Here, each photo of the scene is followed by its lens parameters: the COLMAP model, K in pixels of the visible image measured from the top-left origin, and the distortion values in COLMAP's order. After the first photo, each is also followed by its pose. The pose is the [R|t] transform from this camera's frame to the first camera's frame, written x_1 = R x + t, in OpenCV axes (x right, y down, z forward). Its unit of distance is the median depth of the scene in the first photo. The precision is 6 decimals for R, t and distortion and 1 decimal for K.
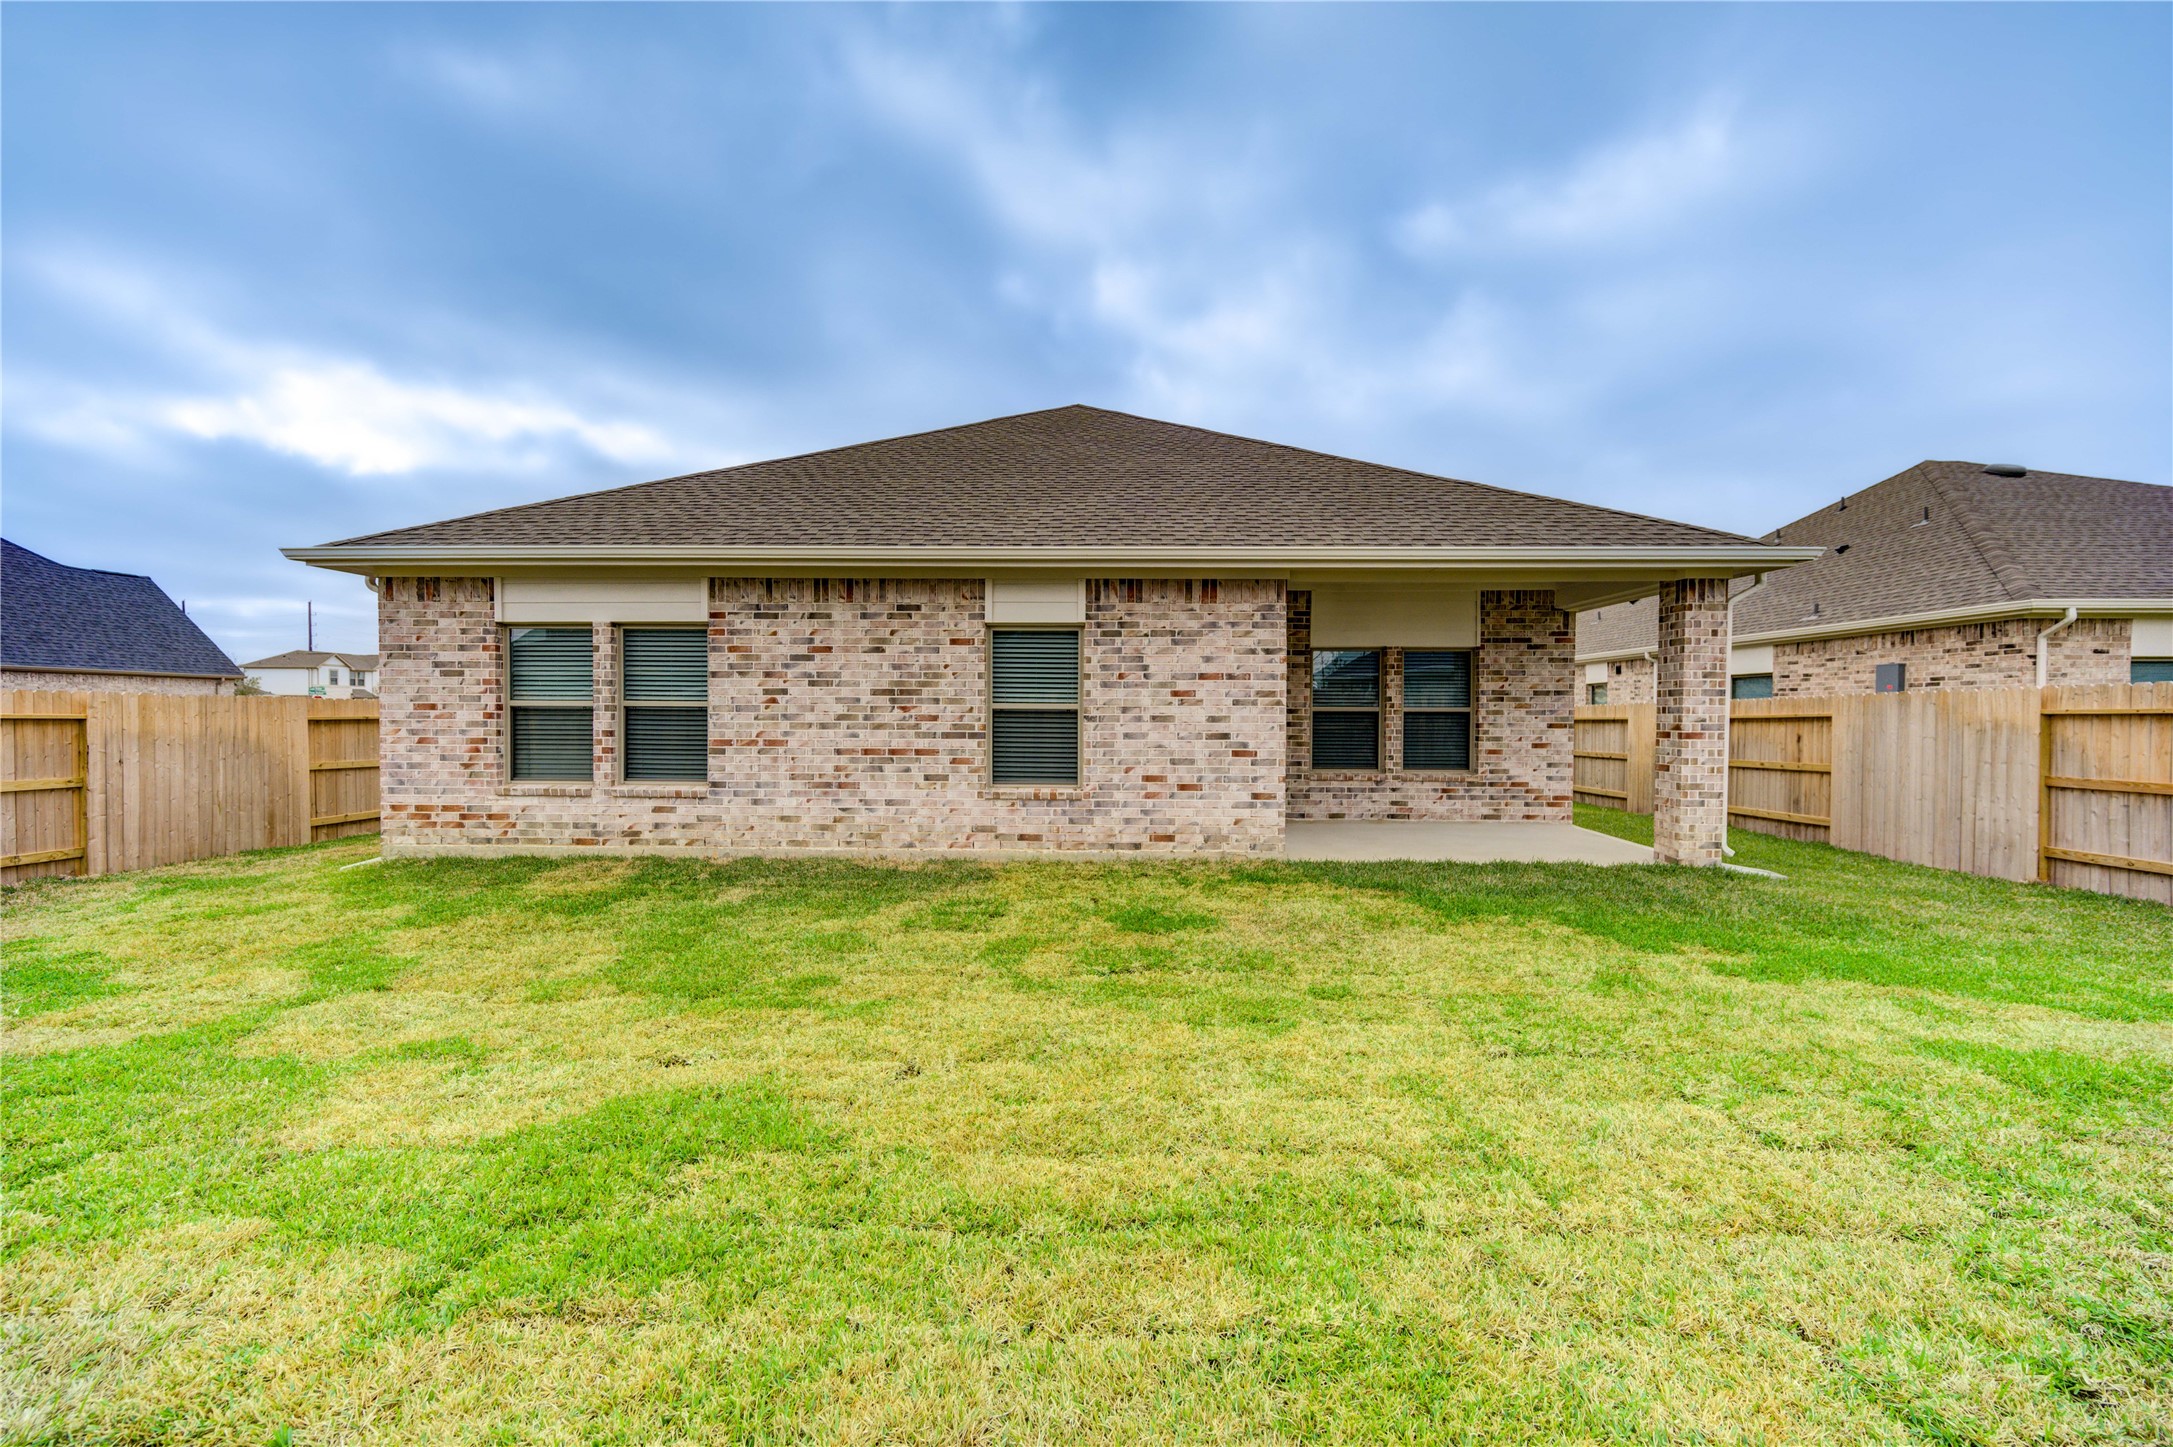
lens RADIAL K [[819.8, 0, 1102.7], [0, 819.8, 719.7], [0, 0, 1]] dist [-0.000097, 0.000024]
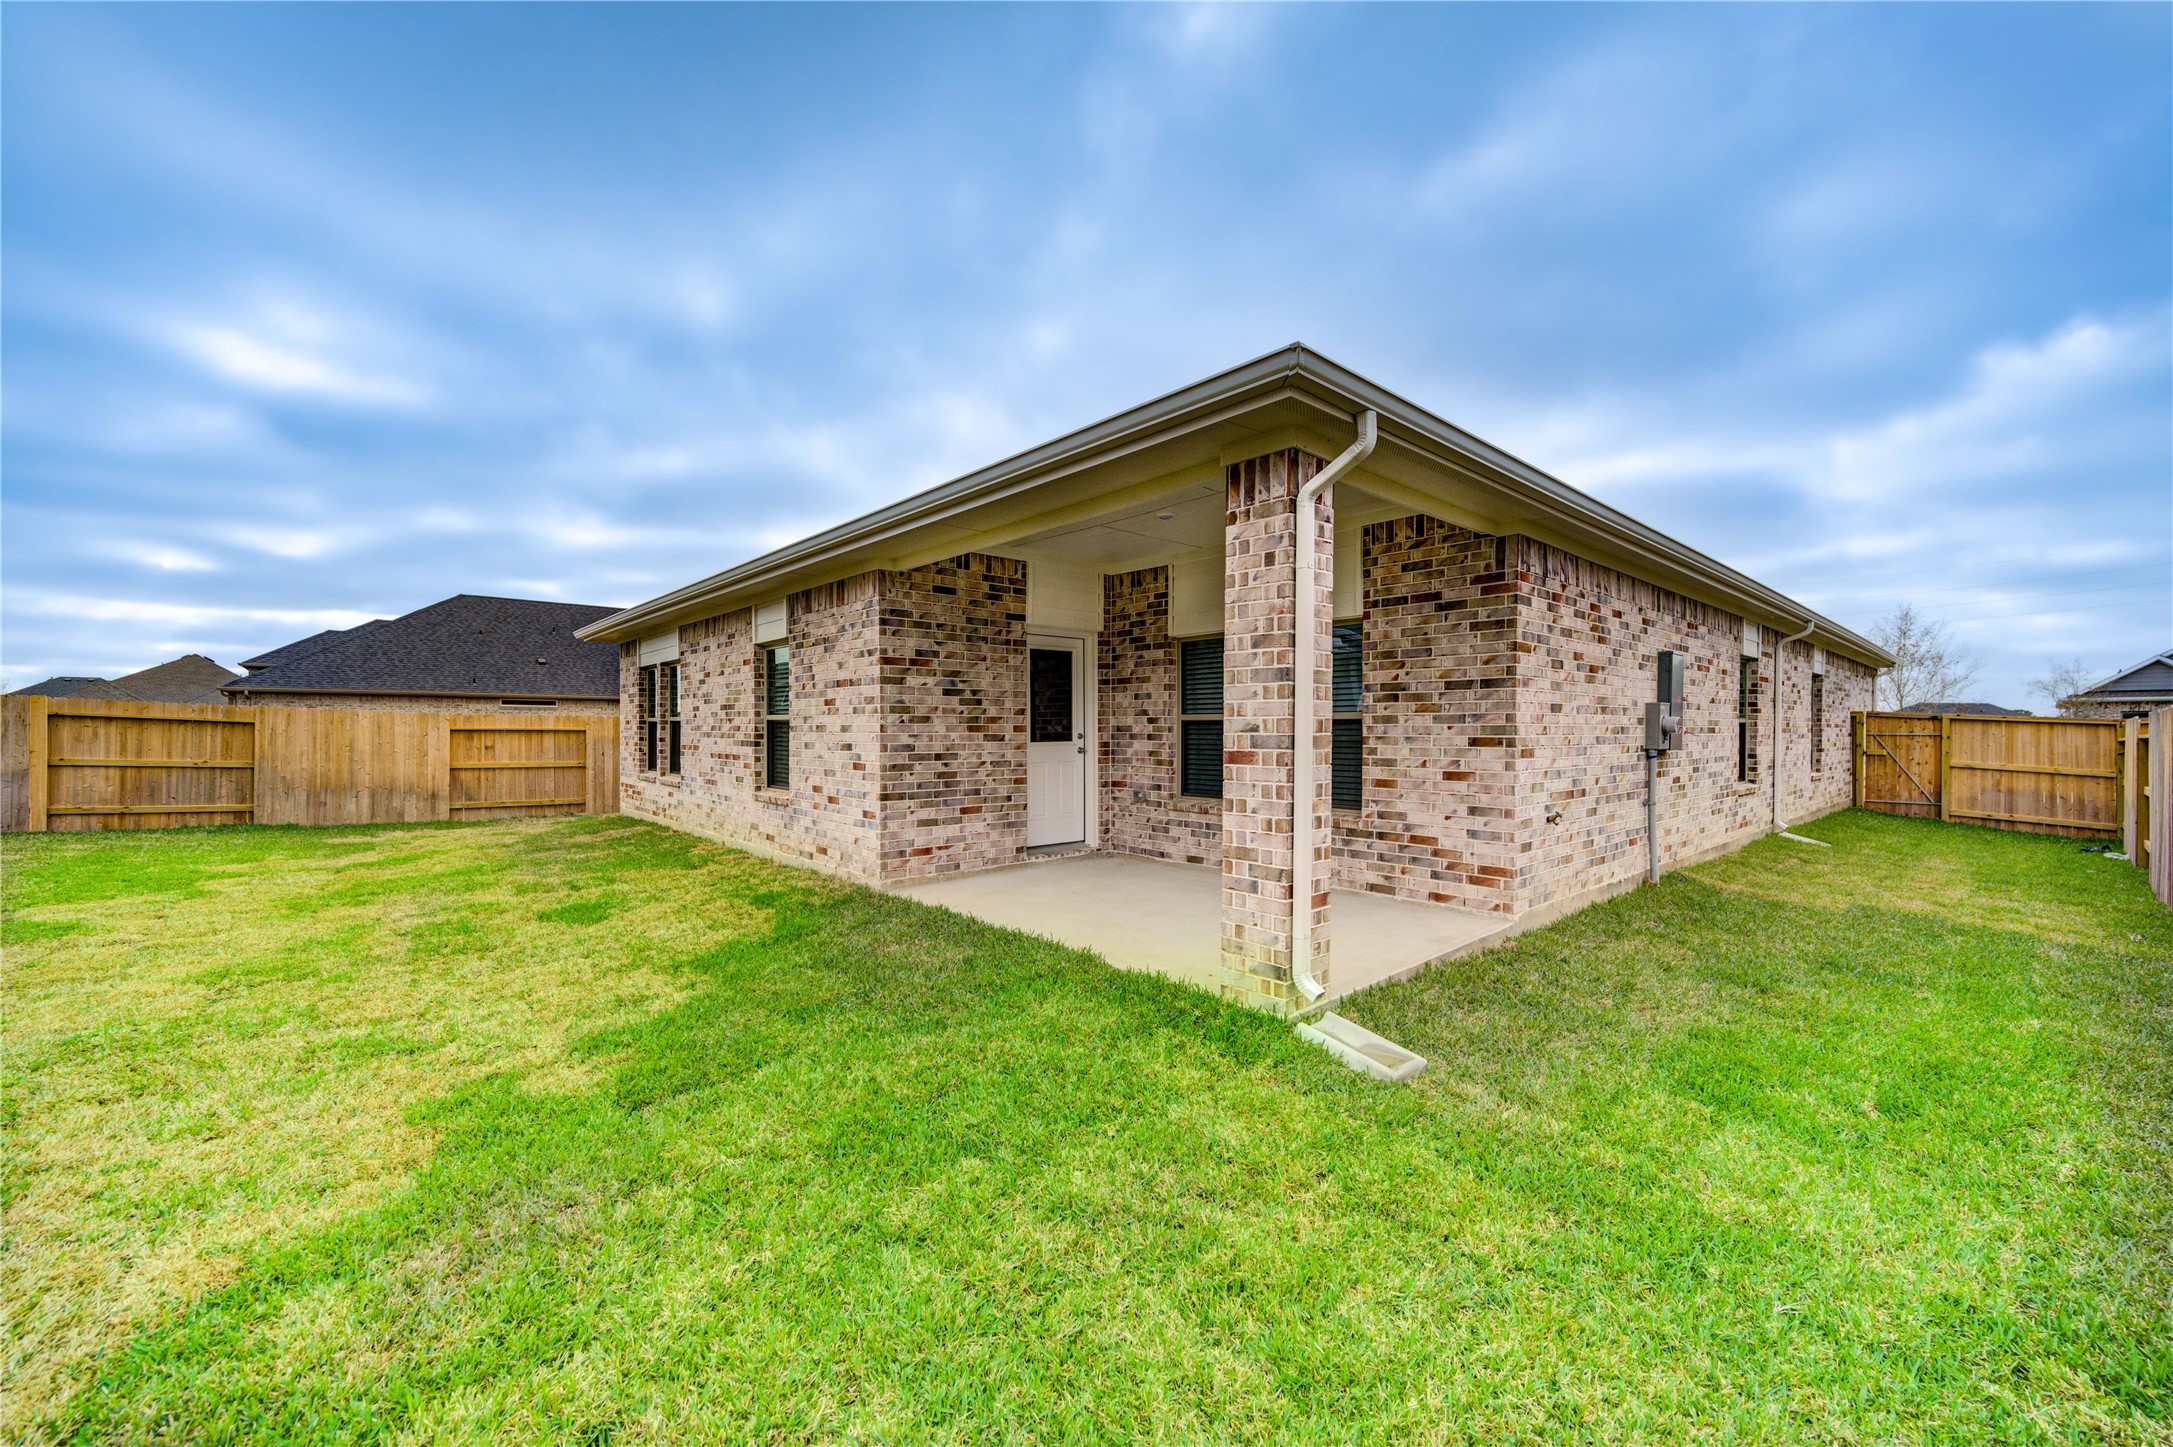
lens RADIAL K [[819.8, 0, 1098.5], [0, 819.8, 728.8], [0, 0, 1]] dist [-0.000097, 0.000024]
pose [[0.706515, -0.002407, -0.707694, 0.764766], [-0.004697, 0.999956, -0.008091, 0.004178], [0.707683, 0.009041, 0.706472, 0.413691]]
